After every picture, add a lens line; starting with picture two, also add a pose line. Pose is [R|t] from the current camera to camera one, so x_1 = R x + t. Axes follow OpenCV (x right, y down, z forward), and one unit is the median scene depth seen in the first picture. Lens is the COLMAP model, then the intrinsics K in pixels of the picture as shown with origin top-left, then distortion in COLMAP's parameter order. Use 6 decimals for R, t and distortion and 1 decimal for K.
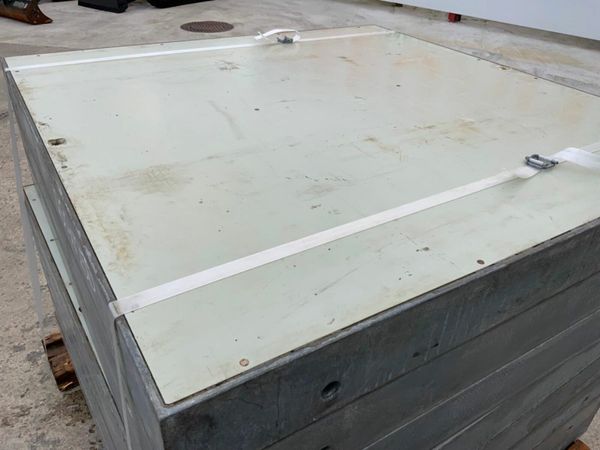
lens RADIAL K [[478.2, 0, 298.5], [0, 478.2, 223.8], [0, 0, 1]] dist [0.015087, 0.001358]
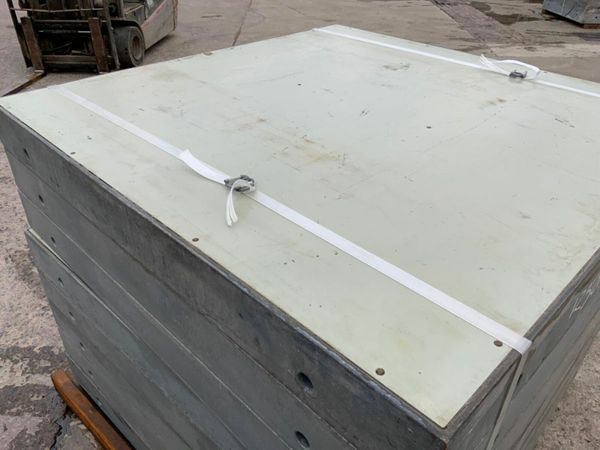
lens RADIAL K [[497.4, 0, 297.4], [0, 497.4, 225.7], [0, 0, 1]] dist [0.010938, -0.025062]
pose [[0.240387, 0.505675, -0.828557, 1.376425], [-0.545261, 0.776534, 0.315730, -0.432568], [0.803060, 0.375882, 0.462394, 0.667748]]
